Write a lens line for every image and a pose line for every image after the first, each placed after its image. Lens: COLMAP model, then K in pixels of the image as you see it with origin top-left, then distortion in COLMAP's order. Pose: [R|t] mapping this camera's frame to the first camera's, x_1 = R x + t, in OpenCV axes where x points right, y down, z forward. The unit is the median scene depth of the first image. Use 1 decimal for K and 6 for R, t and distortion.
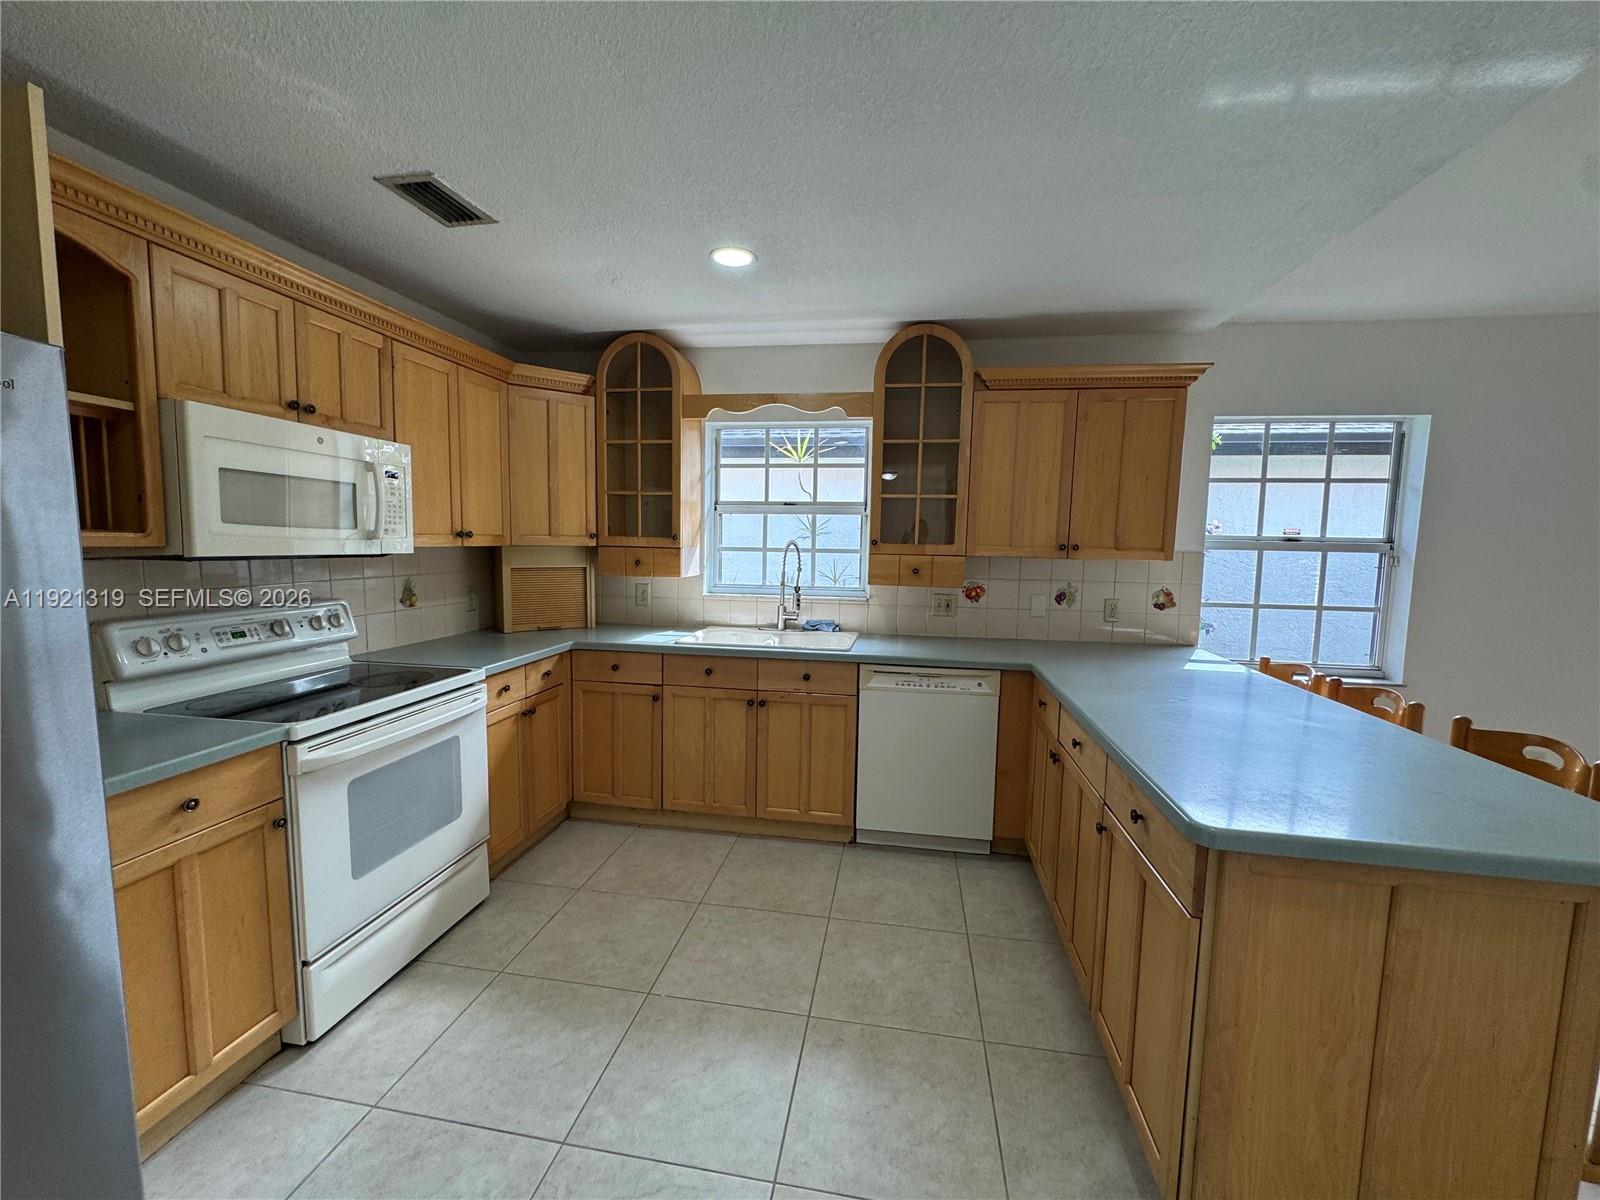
lens RADIAL K [[638.9, 0, 797.1], [0, 638.9, 599.5], [0, 0, 1]] dist [-0.002554, -0.000130]
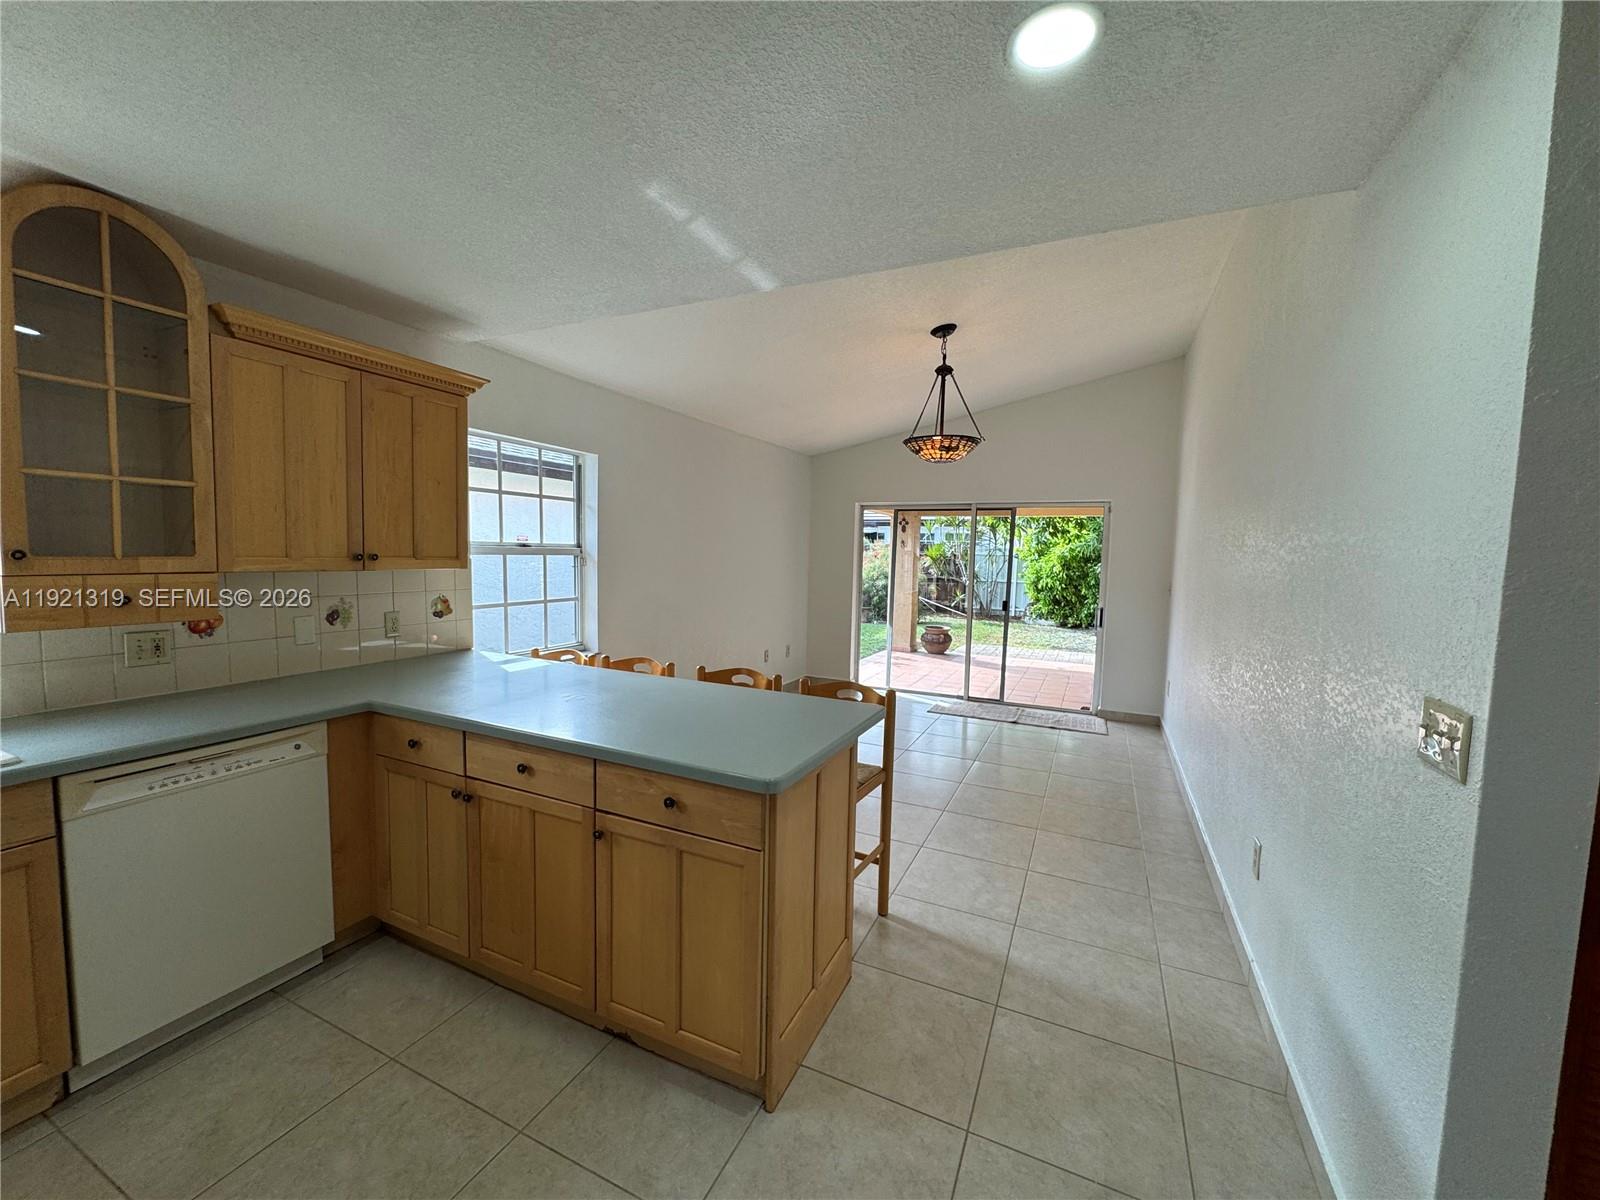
lens RADIAL K [[638.9, 0, 800.5], [0, 638.9, 599.7], [0, 0, 1]] dist [-0.002554, -0.000130]
pose [[0.268150, -0.086415, 0.959494, -0.232522], [0.073545, 0.994899, 0.069050, -0.040871], [-0.960566, 0.052050, 0.273138, 0.214693]]
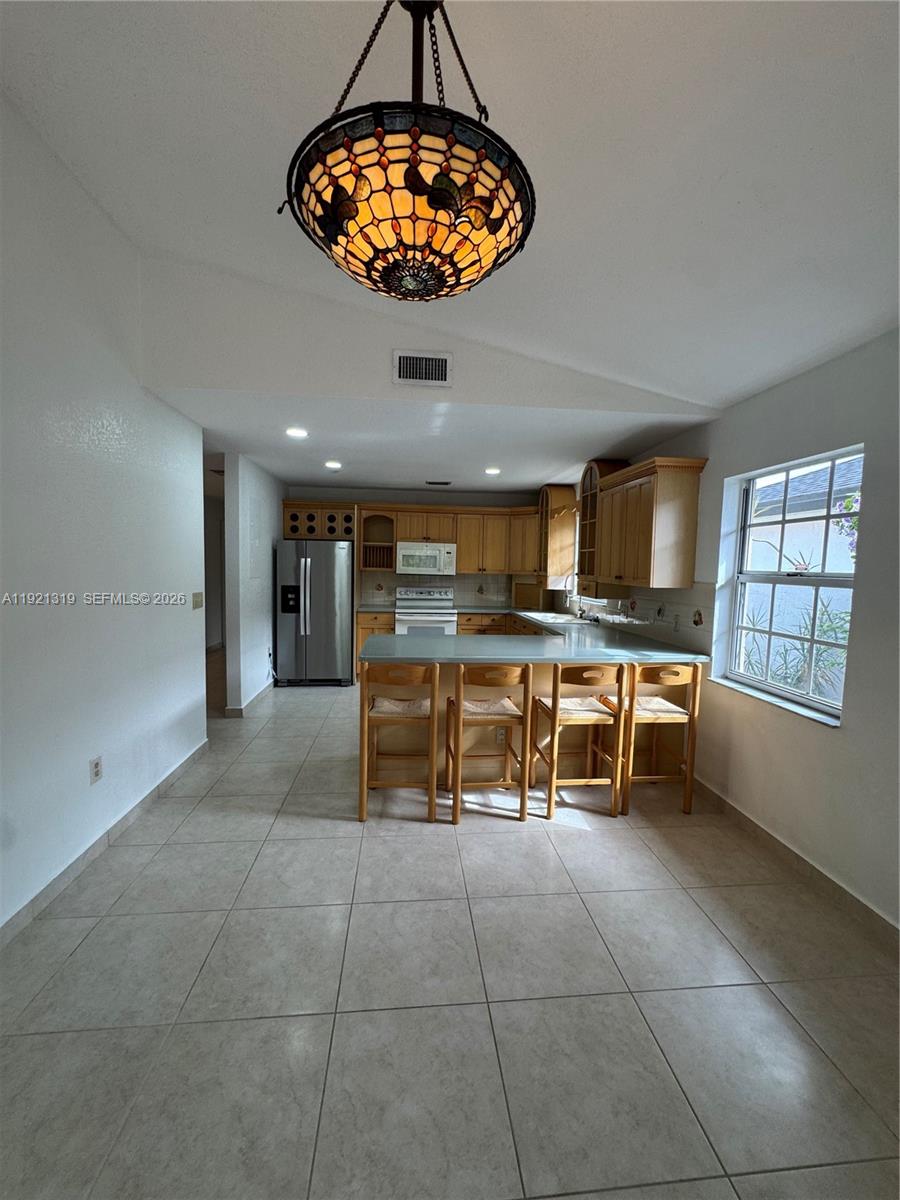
lens RADIAL K [[479.2, 0, 450.0], [0, 479.2, 597.6], [0, 0, 1]] dist [-0.002554, -0.000130]
pose [[0.258939, 0.053847, -0.964391, 1.505046], [-0.108831, 0.993713, 0.026263, -0.013367], [0.959743, 0.098155, 0.263172, 0.244361]]
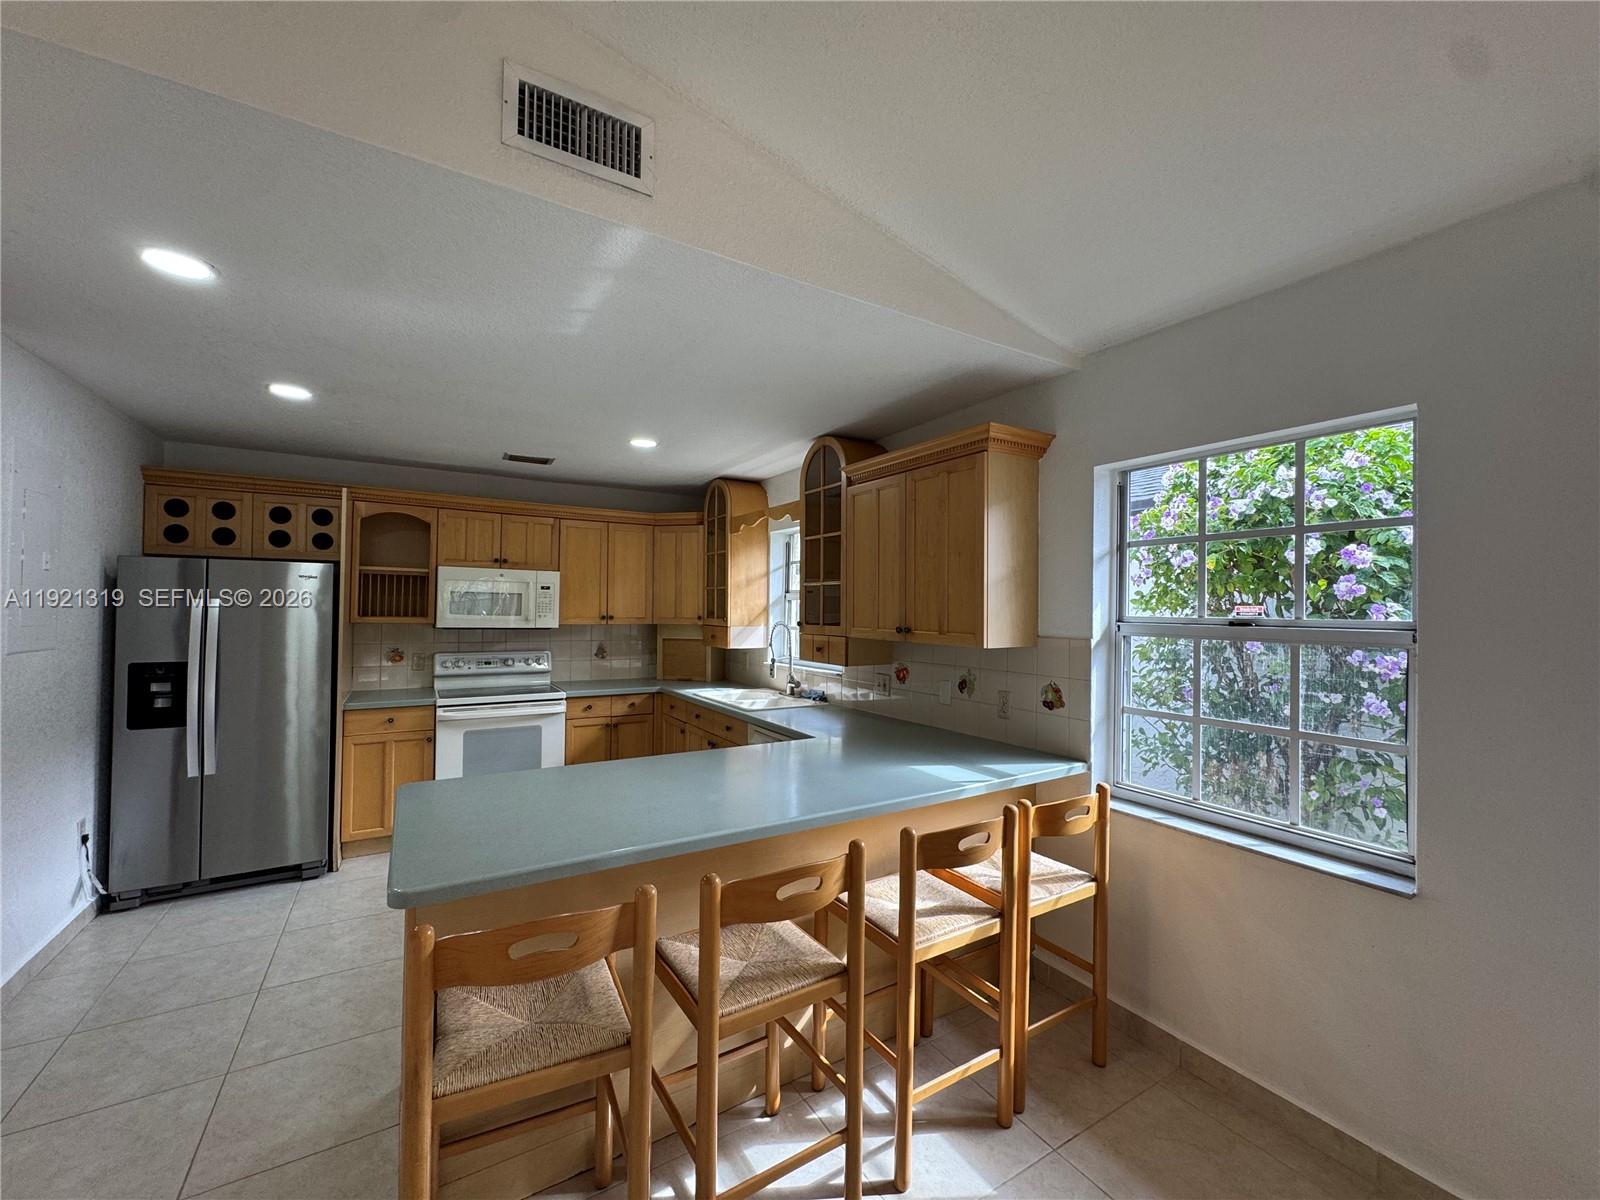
lens RADIAL K [[638.9, 0, 797.2], [0, 638.9, 599.7], [0, 0, 1]] dist [-0.002554, -0.000130]
pose [[0.651441, -0.022844, -0.758356, 1.042915], [-0.071523, 0.993246, -0.091359, -0.026540], [0.755321, 0.113755, 0.645407, 0.240651]]
